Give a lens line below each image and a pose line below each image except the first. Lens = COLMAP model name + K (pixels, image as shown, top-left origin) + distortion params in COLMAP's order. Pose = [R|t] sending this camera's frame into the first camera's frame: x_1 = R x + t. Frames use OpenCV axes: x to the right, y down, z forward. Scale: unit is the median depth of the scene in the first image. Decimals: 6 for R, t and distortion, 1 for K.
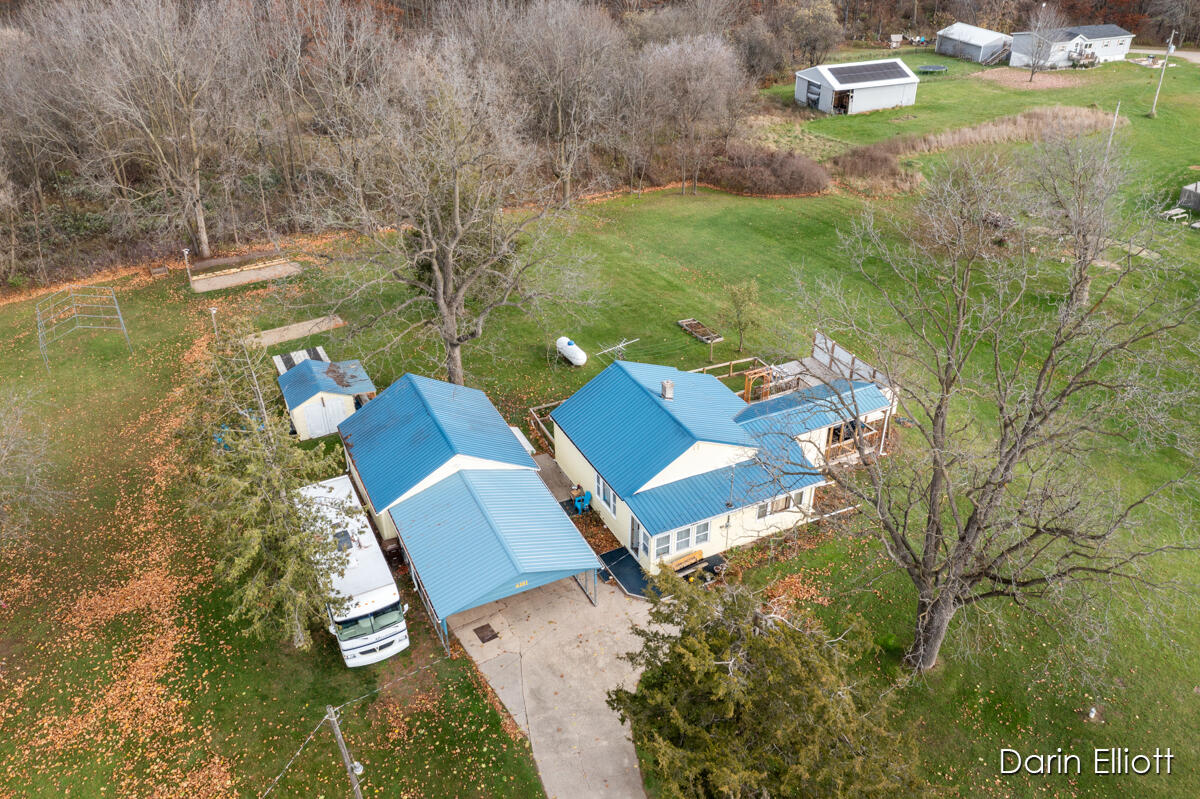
lens RADIAL K [[944.0, 0, 594.6], [0, 944.0, 399.2], [0, 0, 1]] dist [0.001422, 0.004470]
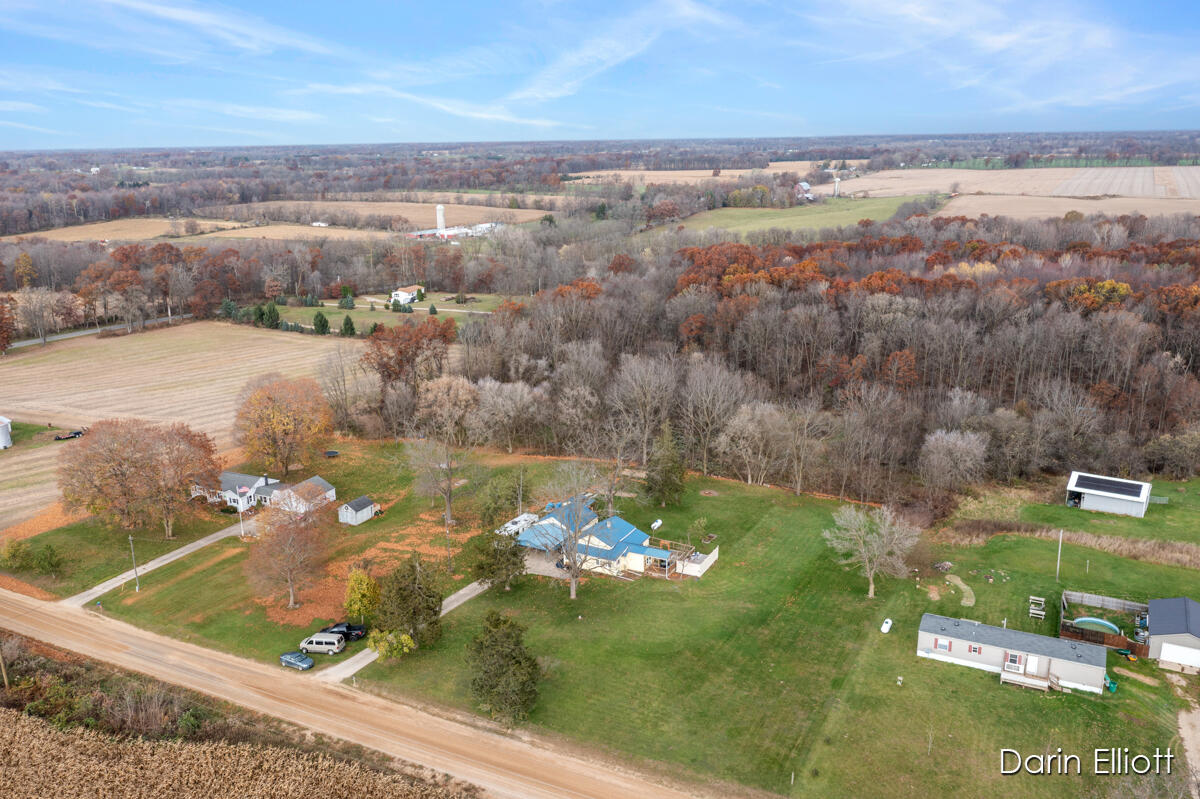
lens RADIAL K [[944.0, 0, 607.6], [0, 944.0, 397.4], [0, 0, 1]] dist [0.001422, 0.004470]
pose [[0.589706, 0.206643, -0.780734, 1.179741], [-0.410269, 0.909335, -0.069205, -0.084621], [0.695648, 0.361122, 0.621019, -0.544632]]
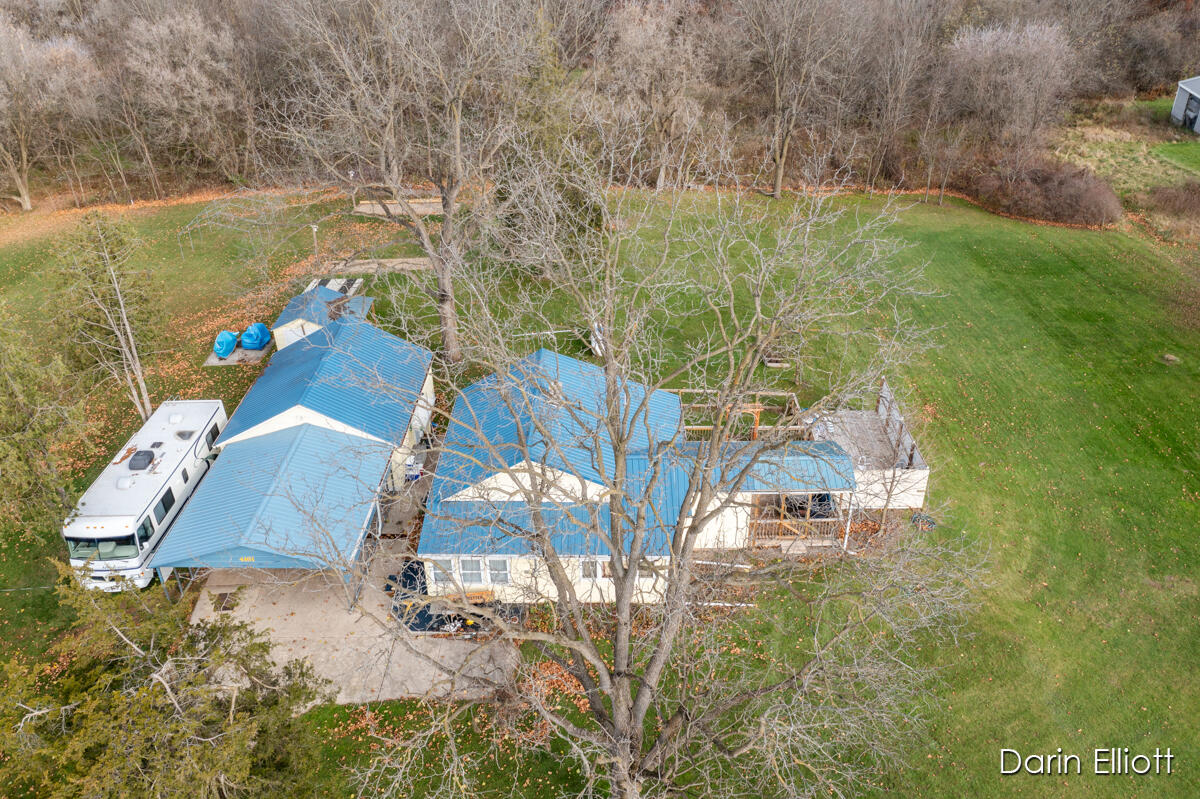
lens RADIAL K [[944.0, 0, 594.8], [0, 944.0, 392.3], [0, 0, 1]] dist [0.001422, 0.004470]
pose [[0.889059, 0.233132, -0.393984, 0.203158], [-0.231702, 0.971399, 0.051951, -0.029158], [0.394827, 0.045100, 0.917648, 0.124872]]
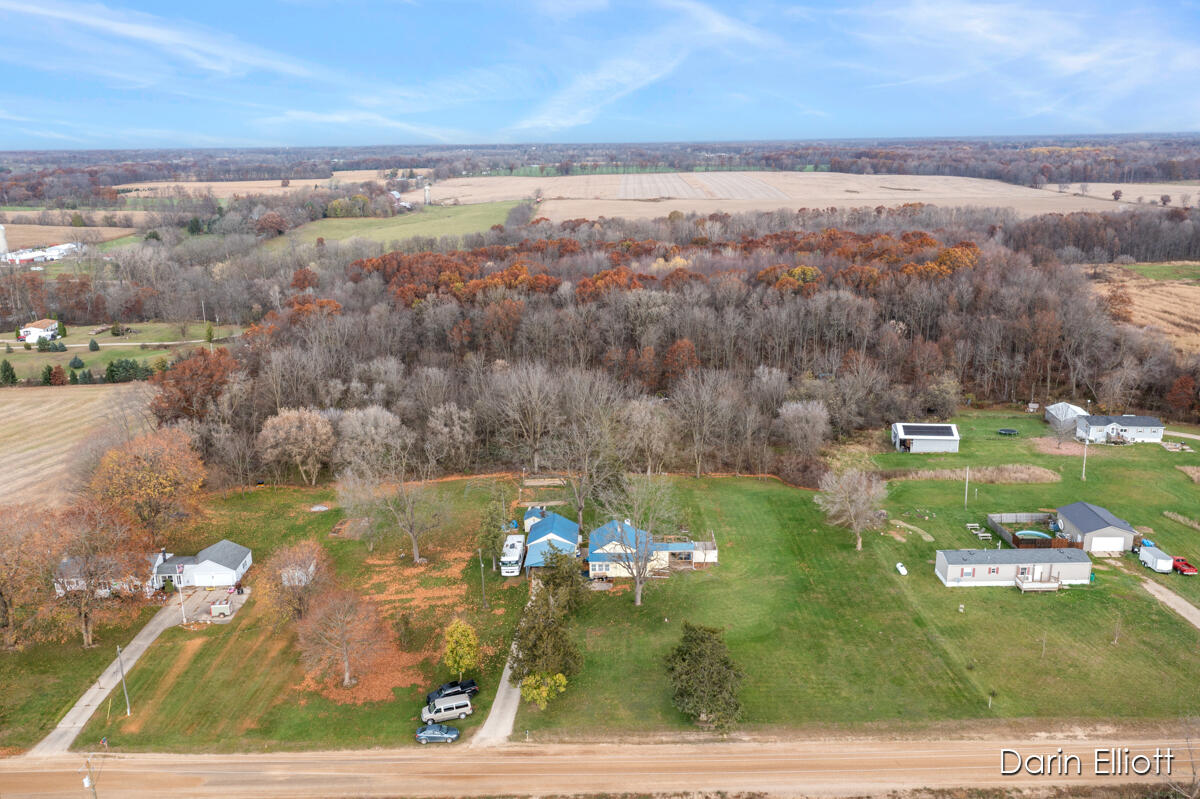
lens RADIAL K [[944.0, 0, 598.6], [0, 944.0, 388.0], [0, 0, 1]] dist [0.001422, 0.004470]
pose [[0.889944, 0.106744, -0.443402, 0.654702], [-0.229853, 0.944698, -0.233907, 0.143742], [0.393913, 0.310082, 0.865264, -0.918814]]
